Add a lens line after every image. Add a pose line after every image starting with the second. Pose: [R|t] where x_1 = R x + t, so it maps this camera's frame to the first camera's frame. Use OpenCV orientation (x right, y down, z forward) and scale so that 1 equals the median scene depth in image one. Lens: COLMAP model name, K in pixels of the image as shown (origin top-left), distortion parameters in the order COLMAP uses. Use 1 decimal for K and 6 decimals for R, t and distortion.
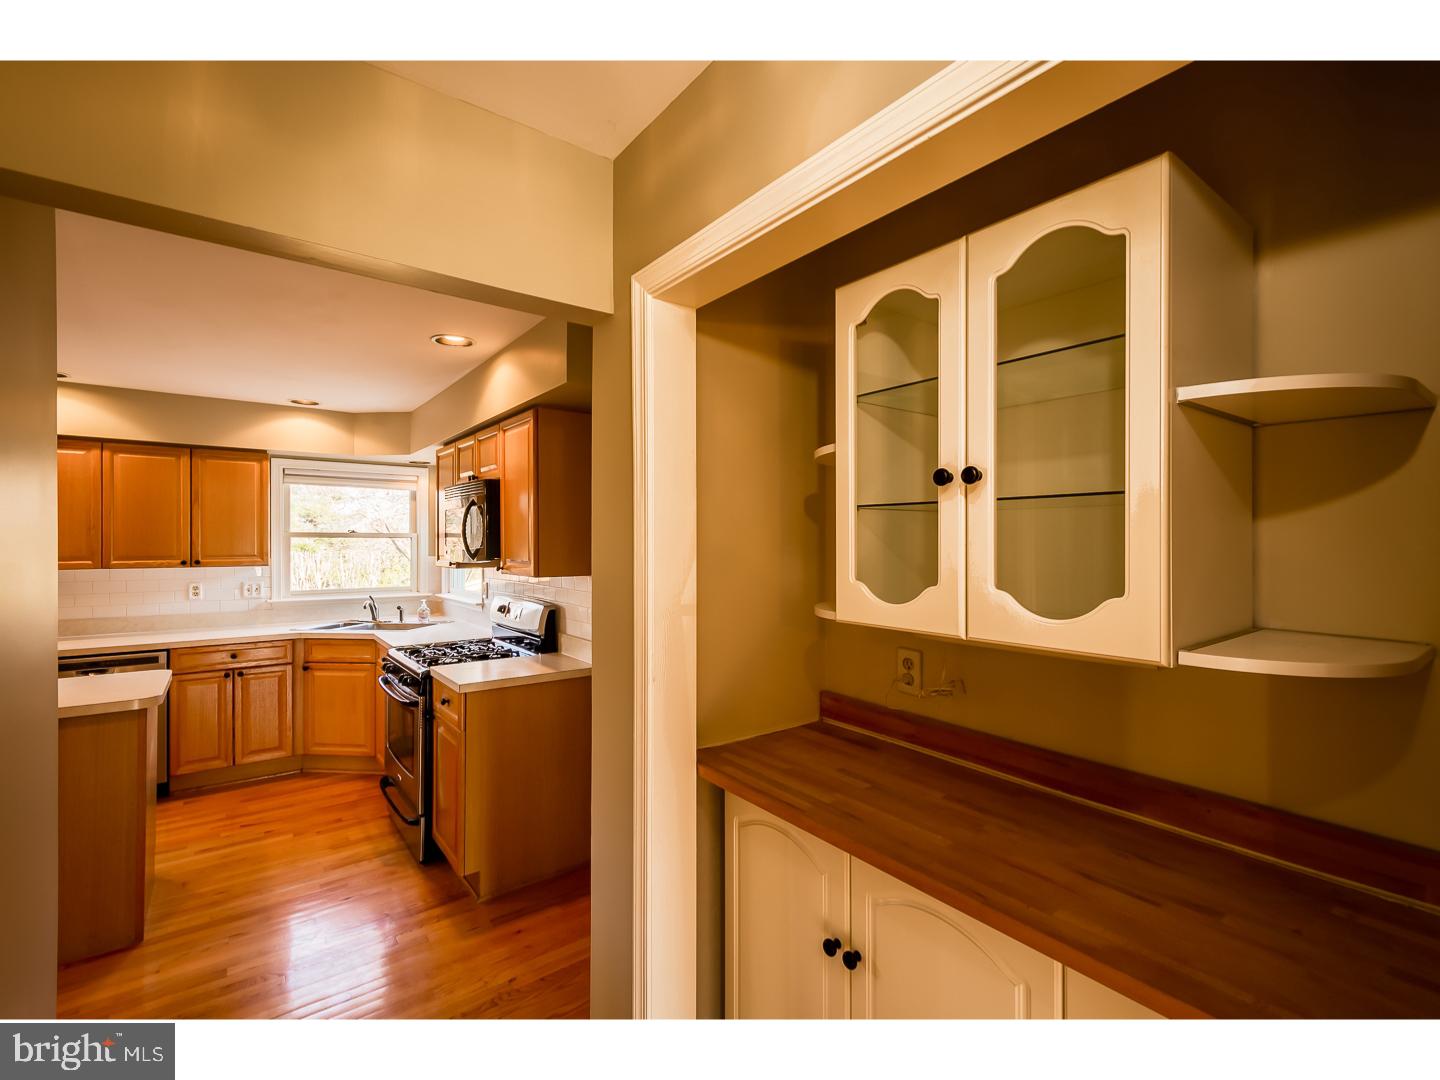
lens RADIAL K [[644.0, 0, 725.4], [0, 644.0, 540.0], [0, 0, 1]] dist [0.000497, -0.003224]
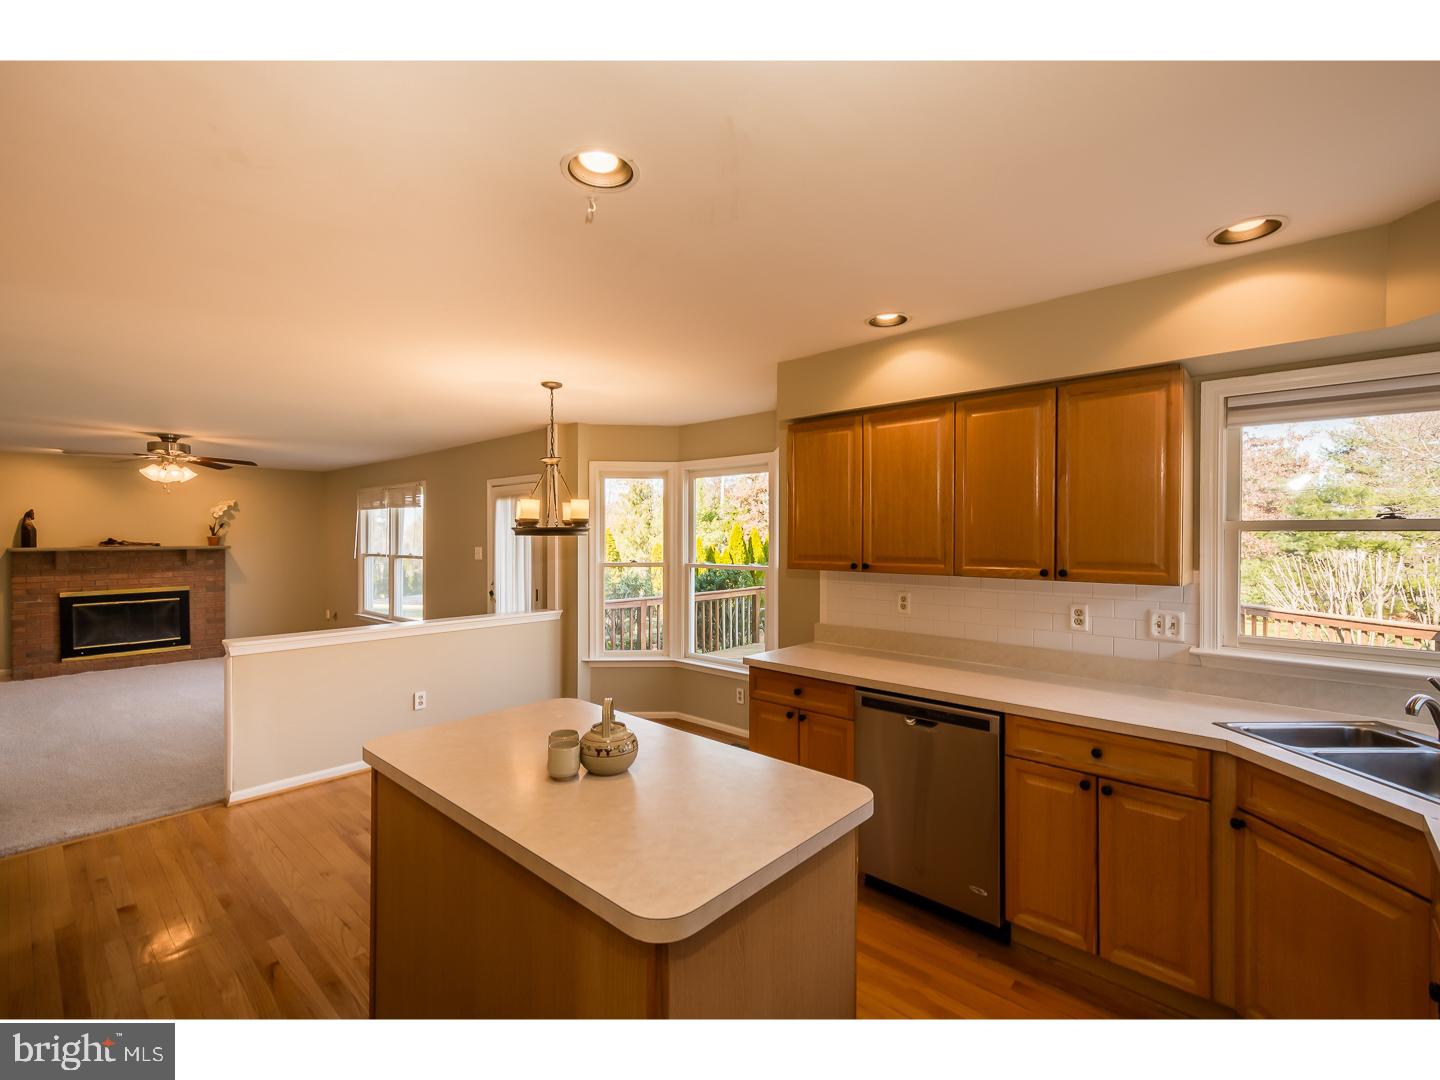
lens RADIAL K [[644.0, 0, 731.9], [0, 644.0, 537.4], [0, 0, 1]] dist [0.000497, -0.003224]
pose [[0.190490, 0.004504, -0.981679, -0.275008], [0.000713, 0.999989, 0.004727, -0.001806], [0.981689, -0.001601, 0.190484, 0.556320]]
